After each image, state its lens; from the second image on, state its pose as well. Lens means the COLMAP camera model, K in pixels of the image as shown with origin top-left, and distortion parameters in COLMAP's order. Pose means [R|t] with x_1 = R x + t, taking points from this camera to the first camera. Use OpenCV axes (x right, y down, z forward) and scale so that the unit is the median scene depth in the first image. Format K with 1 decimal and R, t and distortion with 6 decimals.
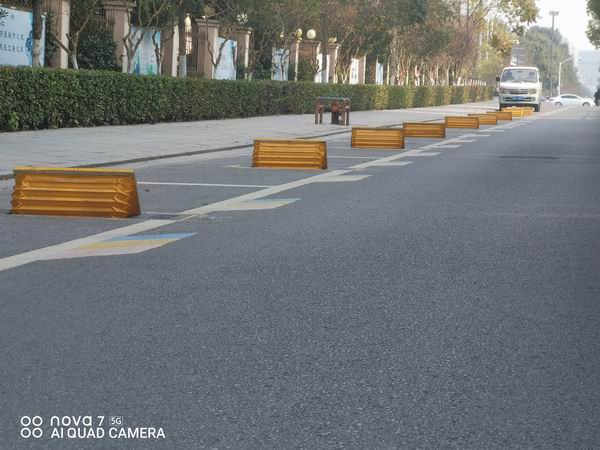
lens RADIAL K [[1575.7, 0, 300.1], [0, 1575.7, 225.0], [0, 0, 1]] dist [0.006298, 0.000000]
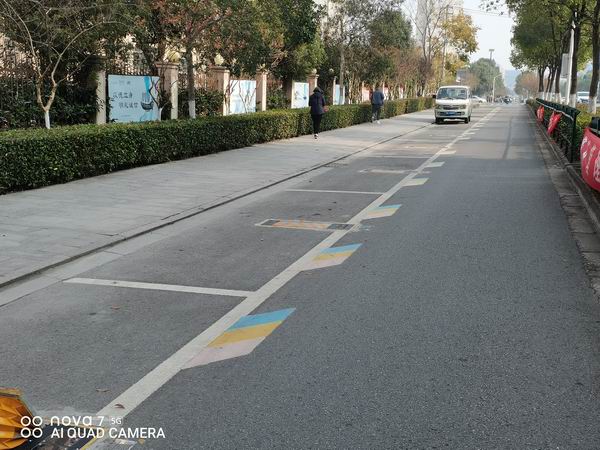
lens RADIAL K [[668.0, 0, 299.6], [0, 668.0, 224.6], [0, 0, 1]] dist [-0.028047, 0.000000]
pose [[0.992807, 0.008043, -0.119455, 0.084052], [0.005551, 0.993576, 0.113029, -0.052816], [0.119597, -0.112879, 0.986385, 0.467102]]
